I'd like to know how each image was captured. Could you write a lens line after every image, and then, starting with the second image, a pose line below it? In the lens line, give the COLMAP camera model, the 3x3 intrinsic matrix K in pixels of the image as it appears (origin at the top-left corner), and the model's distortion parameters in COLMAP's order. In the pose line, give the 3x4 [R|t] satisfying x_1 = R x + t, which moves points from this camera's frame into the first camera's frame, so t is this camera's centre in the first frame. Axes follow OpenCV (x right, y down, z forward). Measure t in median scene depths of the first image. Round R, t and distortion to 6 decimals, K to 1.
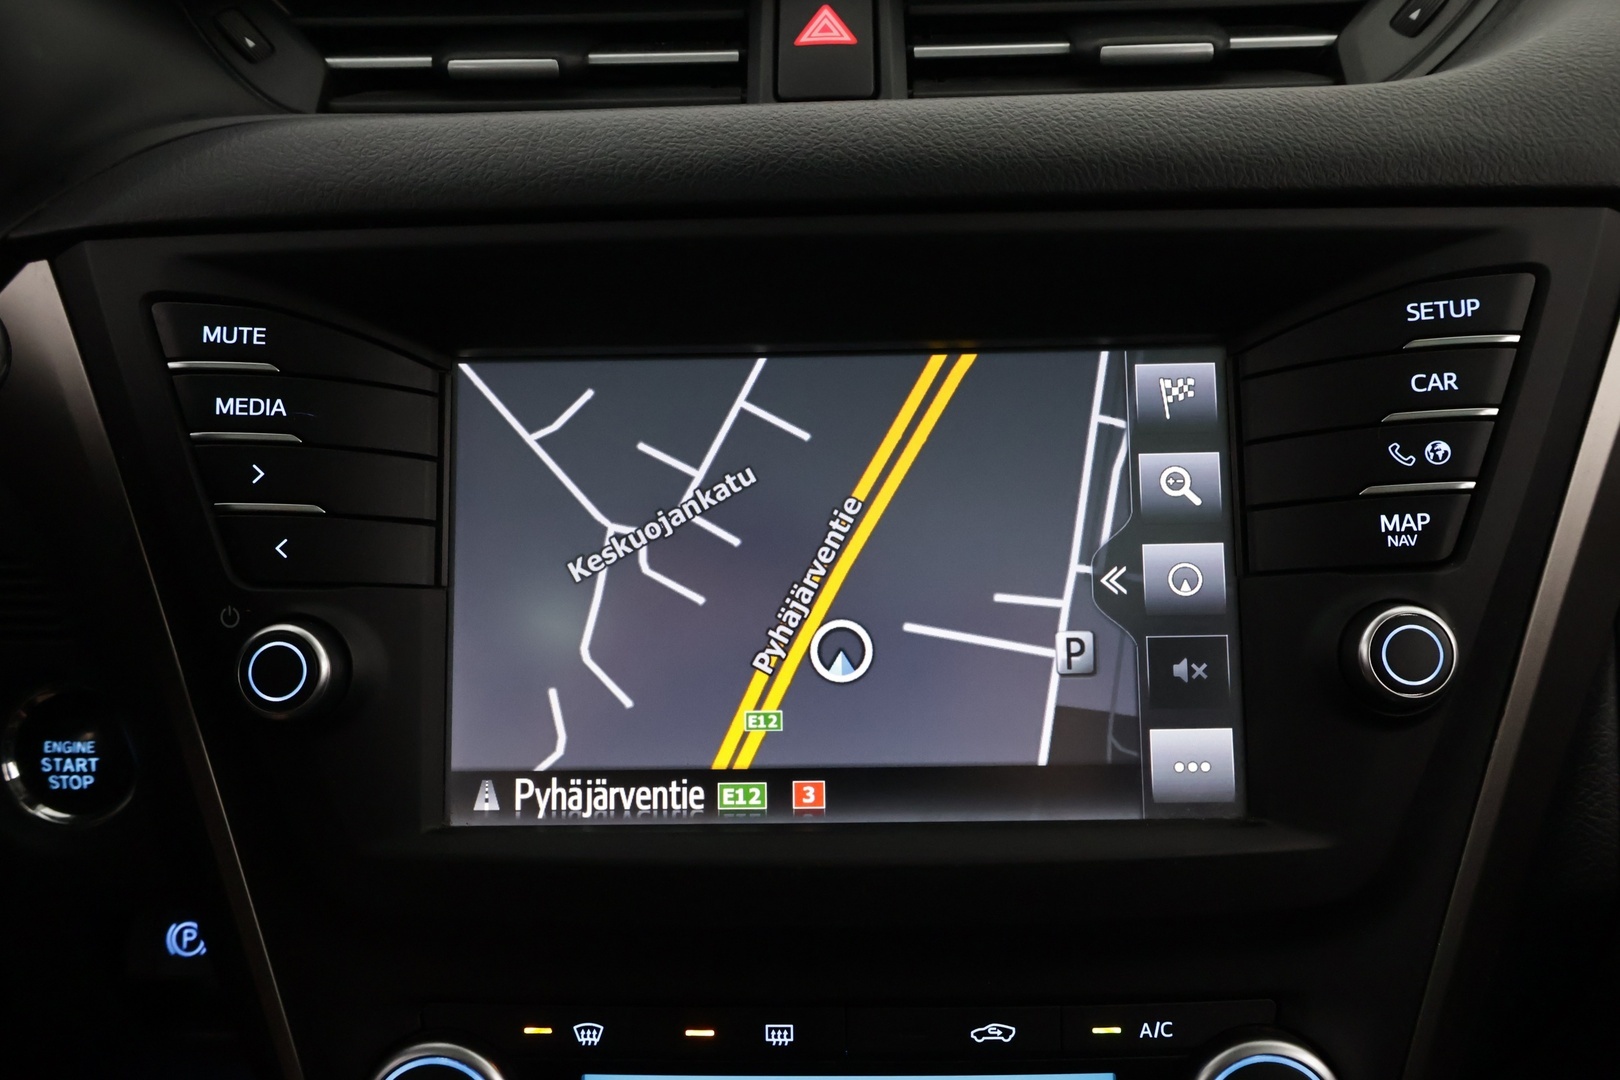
lens RADIAL K [[1329.6, 0, 809.4], [0, 1329.6, 537.2], [0, 0, 1]] dist [0.007136, -0.027486]
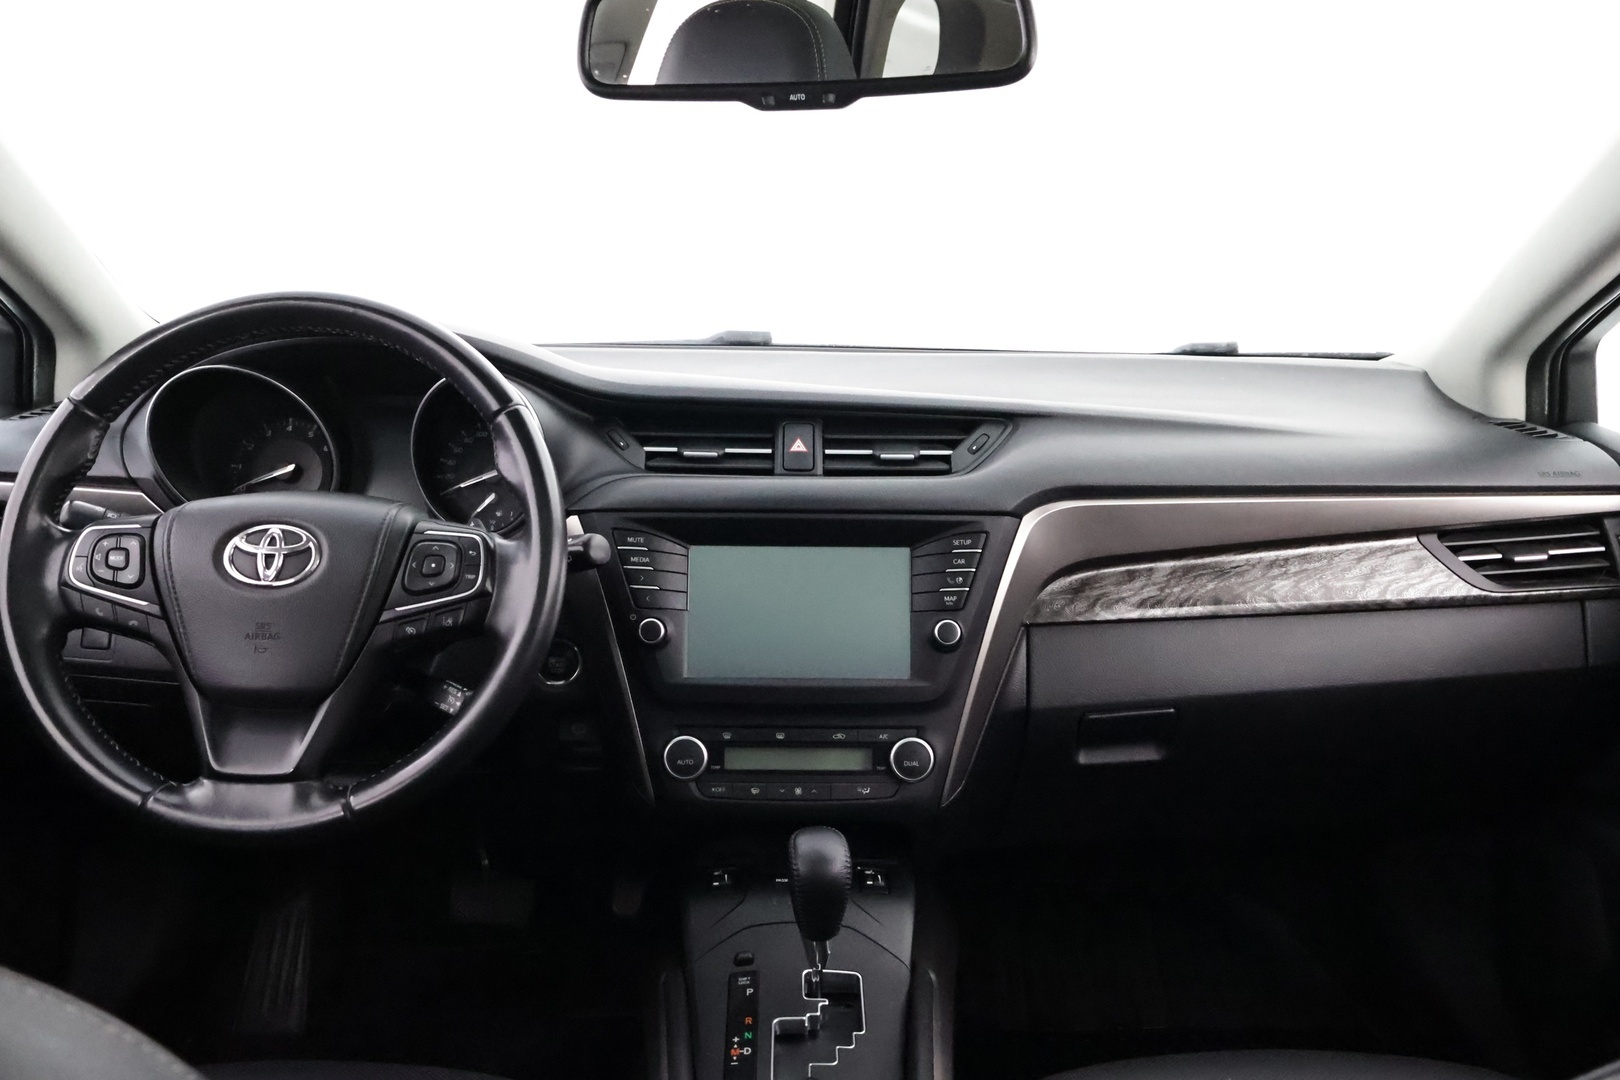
lens RADIAL K [[1329.6, 0, 814.9], [0, 1329.6, 543.9], [0, 0, 1]] dist [0.007136, -0.027486]
pose [[0.998459, 0.025118, 0.049493, -0.120782], [-0.022838, 0.998675, -0.046105, 0.015894], [-0.050586, 0.044904, 0.997710, -2.641121]]
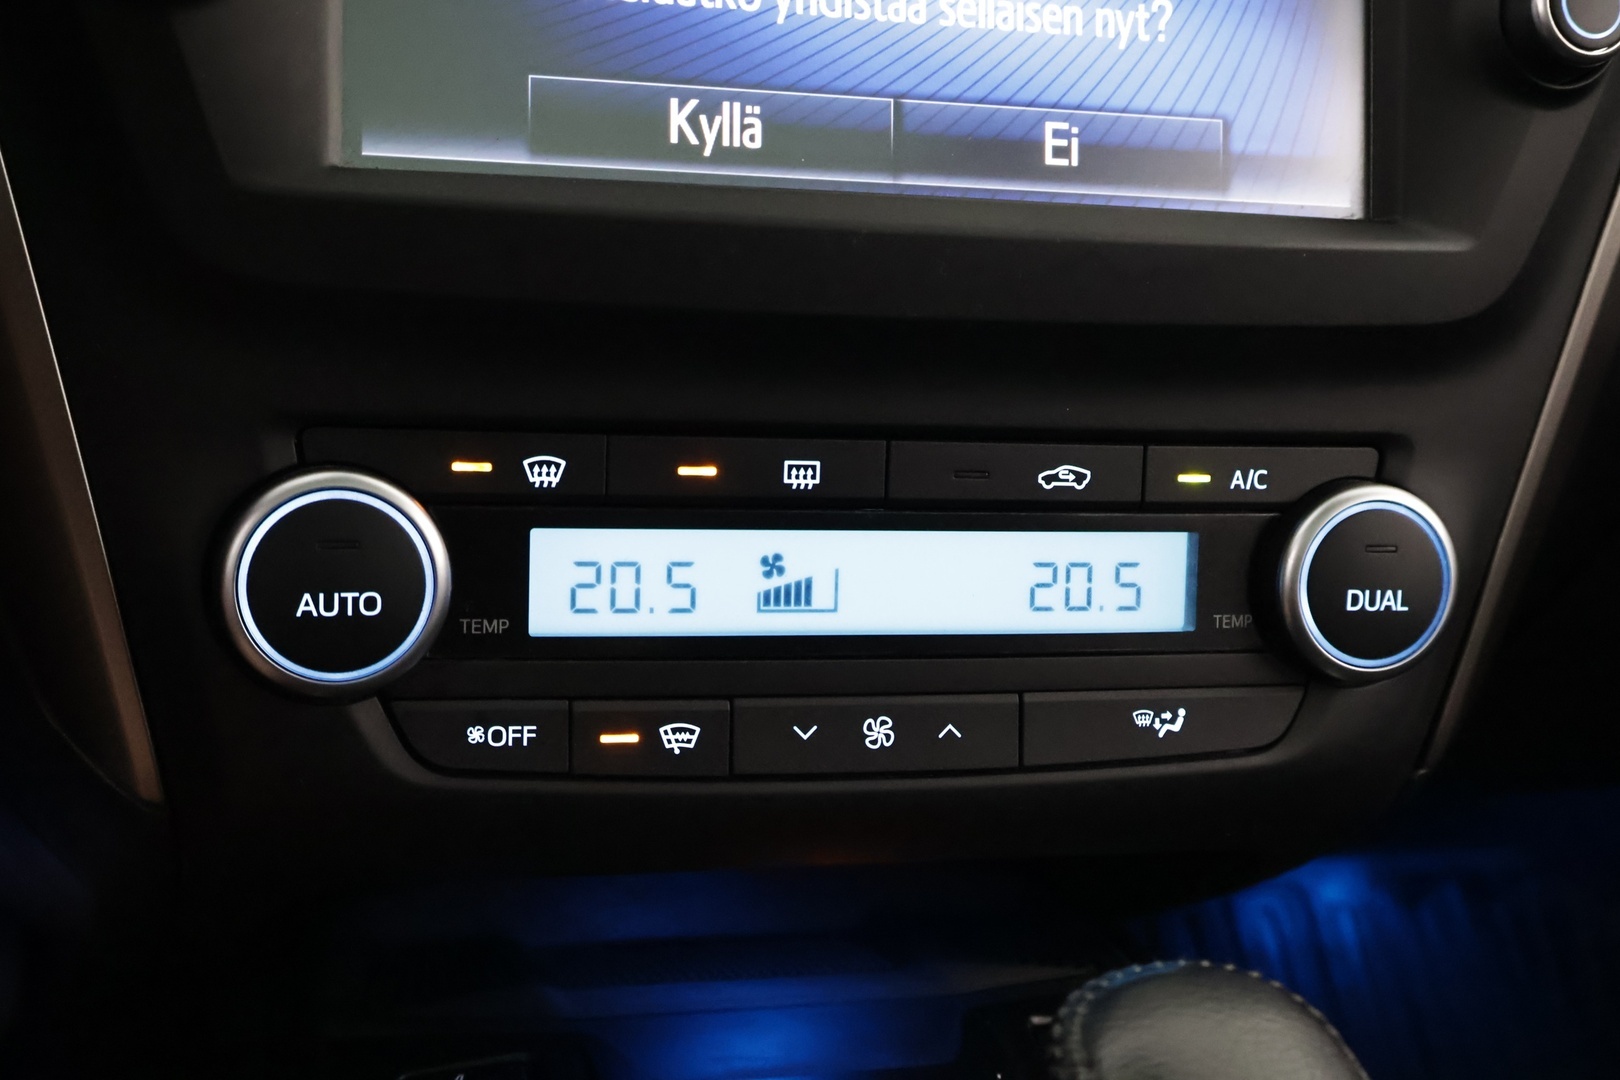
lens RADIAL K [[2174.8, 0, 809.9], [0, 2174.8, 538.3], [0, 0, 1]] dist [0.031250, 0.000000]
pose [[0.949233, 0.015032, 0.314213, -0.402391], [-0.053586, 0.991985, 0.114427, 0.269240], [-0.309975, -0.125456, 0.942431, -0.159814]]
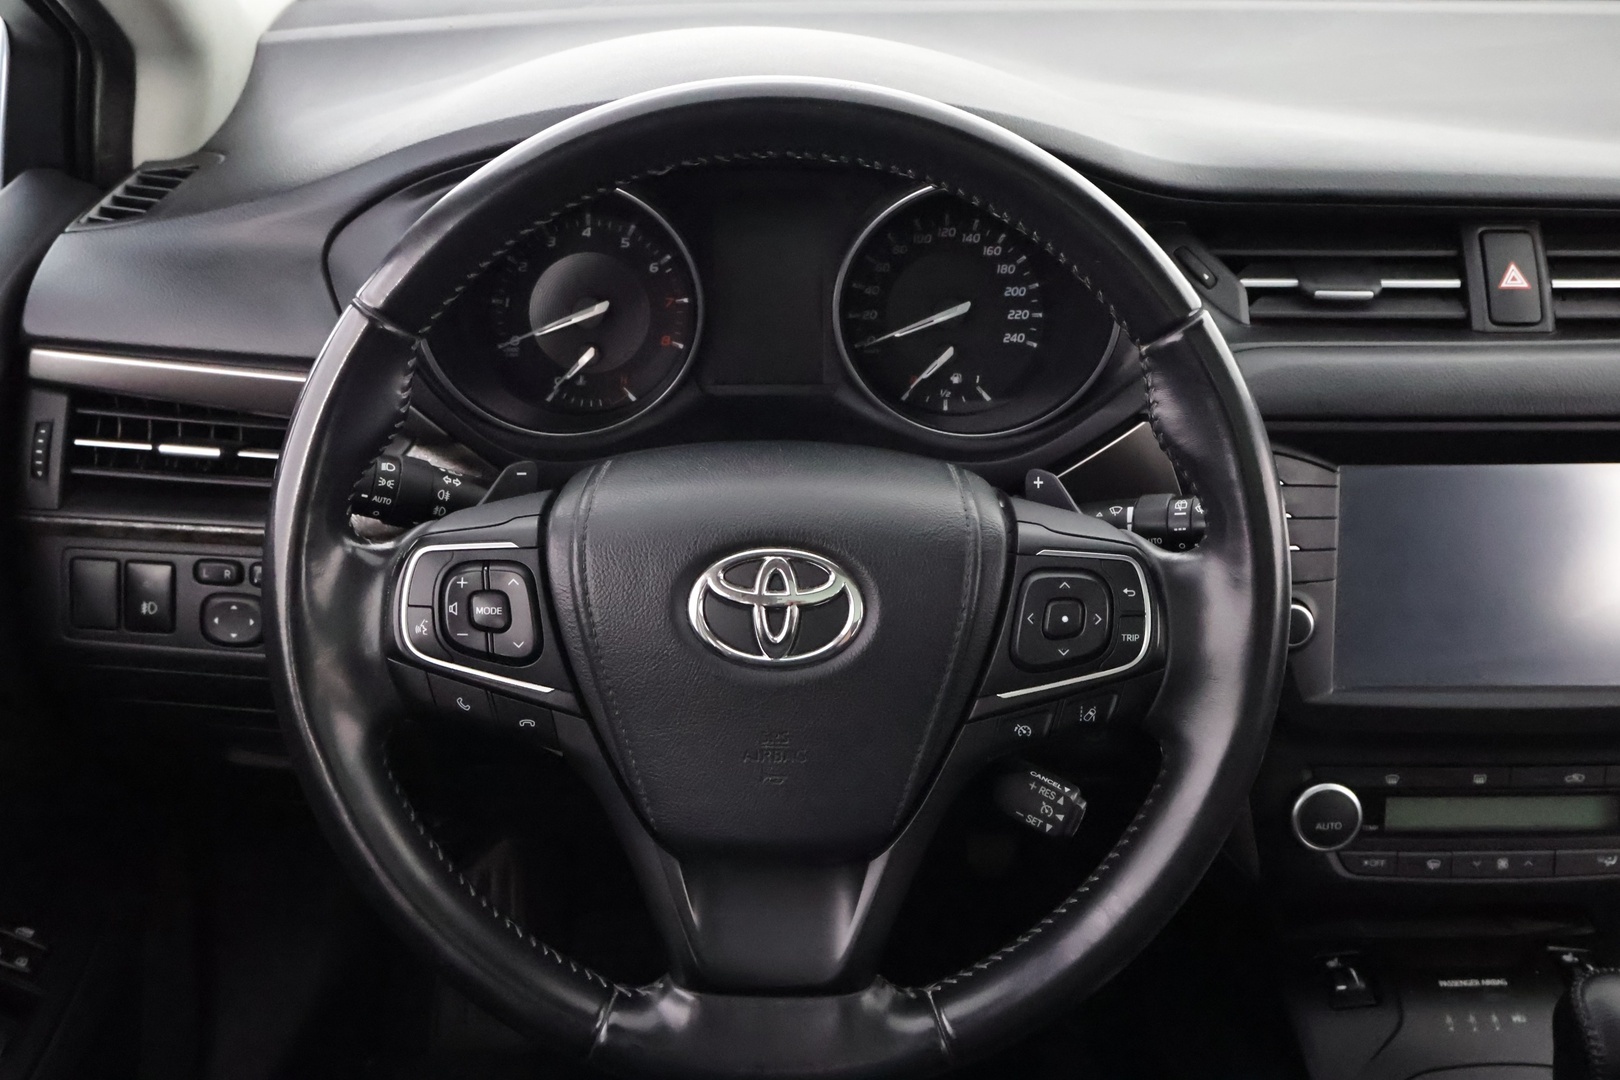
lens RADIAL K [[1752.9, 0, 810.0], [0, 1752.9, 534.3], [0, 0, 1]] dist [-0.014831, 0.000000]
pose [[0.998371, 0.002387, 0.057012, -1.294644], [-0.015190, 0.974192, 0.225209, -0.655883], [-0.055003, -0.225708, 0.972641, -1.661212]]
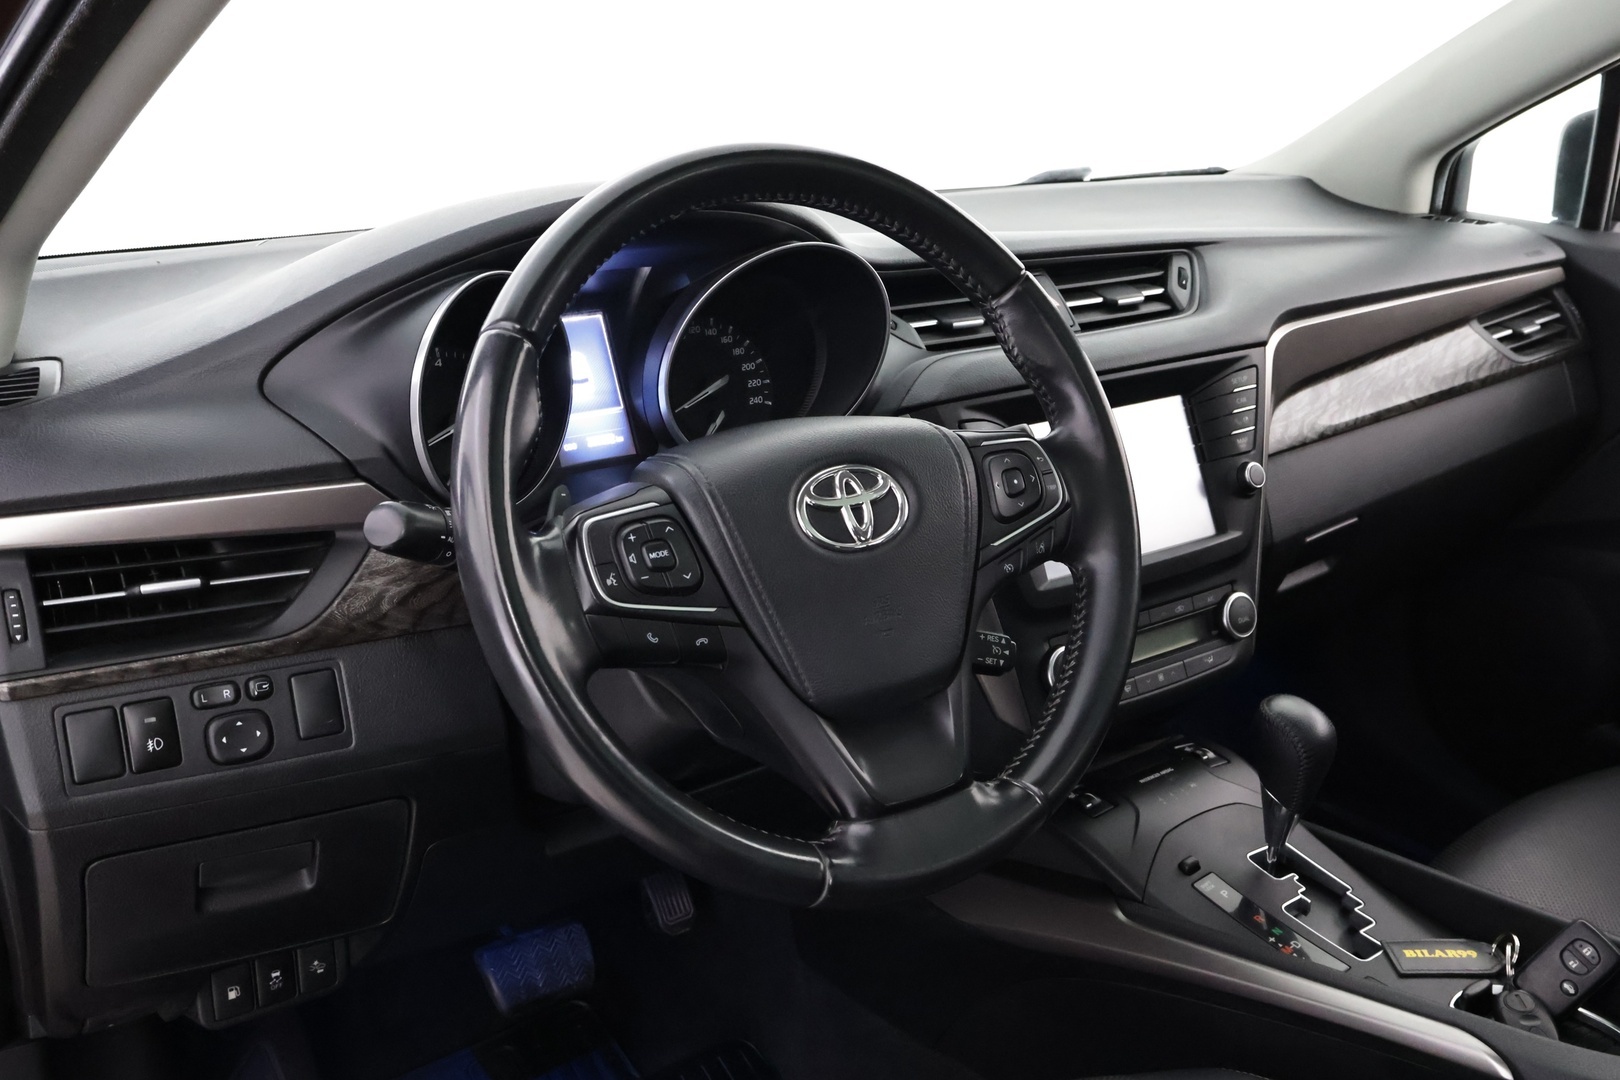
lens RADIAL K [[1518.6, 0, 817.8], [0, 1518.6, 542.3], [0, 0, 1]] dist [-0.029167, 0.000000]
pose [[0.797709, -0.172648, 0.577801, -2.739054], [0.167789, 0.983851, 0.062328, -0.179283], [-0.579230, 0.047229, 0.813795, -1.565979]]
